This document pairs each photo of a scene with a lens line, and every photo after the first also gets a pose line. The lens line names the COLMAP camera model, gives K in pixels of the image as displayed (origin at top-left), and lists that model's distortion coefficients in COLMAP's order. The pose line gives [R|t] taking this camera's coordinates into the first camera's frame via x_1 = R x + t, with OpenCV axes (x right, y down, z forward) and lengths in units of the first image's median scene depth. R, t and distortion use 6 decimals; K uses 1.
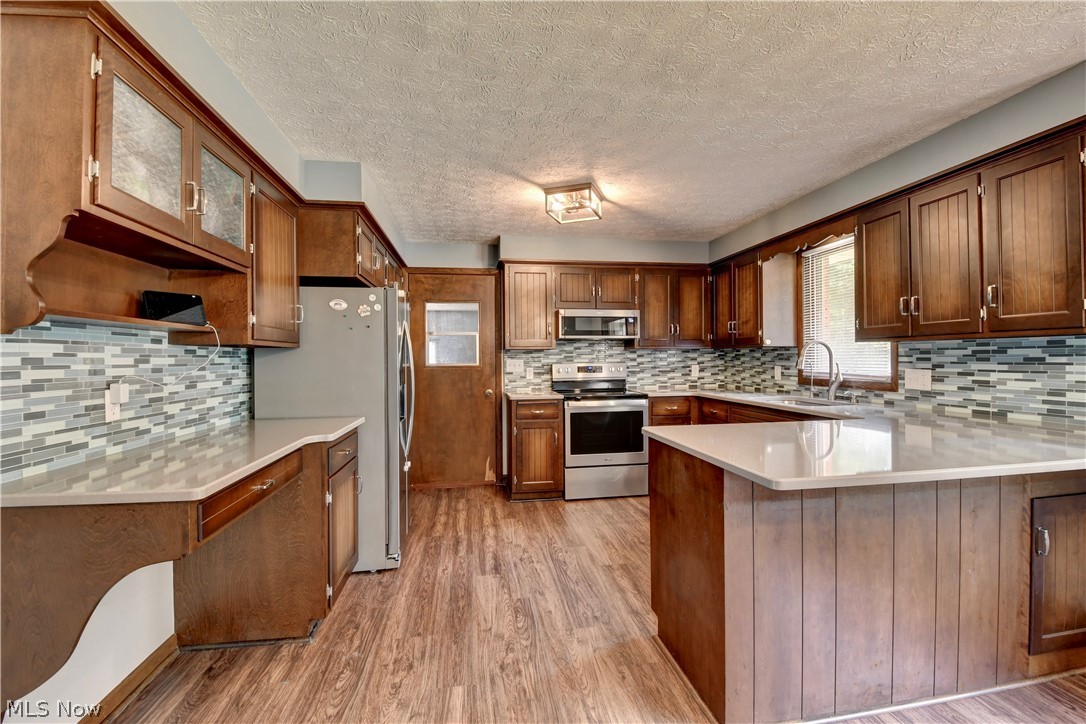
lens RADIAL K [[478.3, 0, 542.7], [0, 478.3, 358.4], [0, 0, 1]] dist [-0.001934, -0.010383]
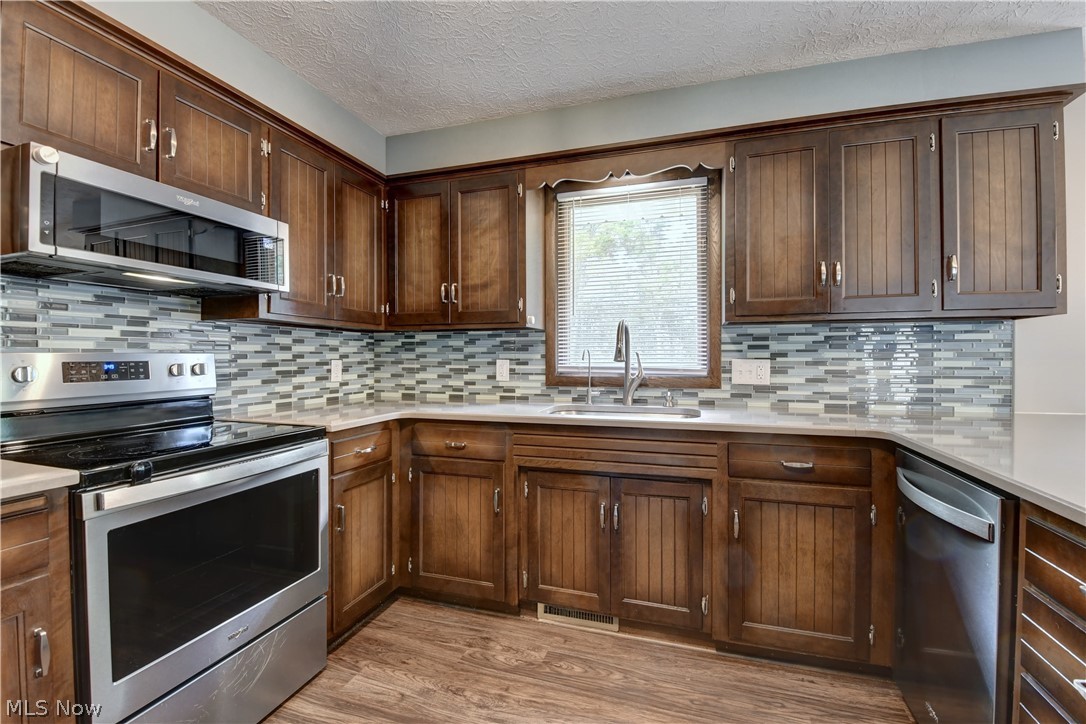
lens RADIAL K [[478.3, 0, 541.7], [0, 478.3, 358.8], [0, 0, 1]] dist [-0.001934, -0.010383]
pose [[0.448824, 0.004756, 0.893607, -0.102724], [-0.000229, 0.999986, -0.005207, 0.025936], [-0.893620, 0.002133, 0.448819, 0.943814]]
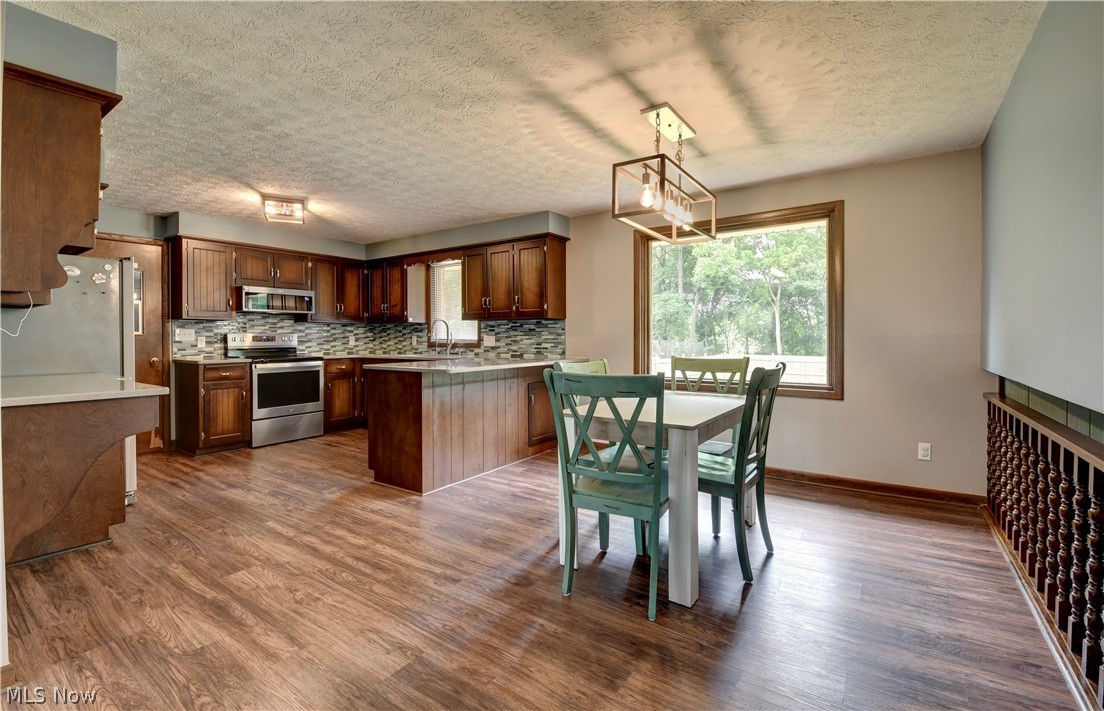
lens RADIAL K [[488.4, 0, 556.2], [0, 488.4, 341.6], [0, 0, 1]] dist [-0.000012, -0.002879]
pose [[0.688575, -0.000570, 0.725165, -0.447033], [-0.002137, 0.999994, 0.002815, 0.041205], [-0.725162, -0.003488, 0.688570, -0.541829]]
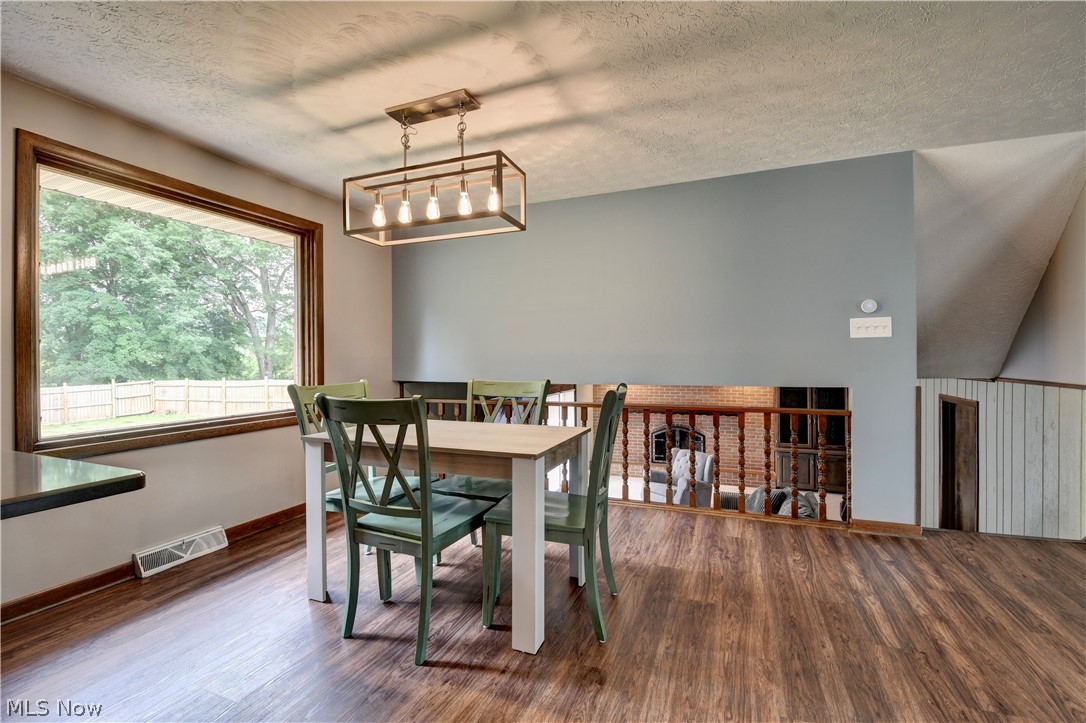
lens RADIAL K [[478.3, 0, 548.7], [0, 478.3, 358.9], [0, 0, 1]] dist [-0.001934, -0.010383]
pose [[-0.865945, 0.014199, 0.499938, -0.162457], [0.015253, 0.999882, -0.001979, 0.043025], [-0.499907, 0.005912, -0.866059, 0.563573]]
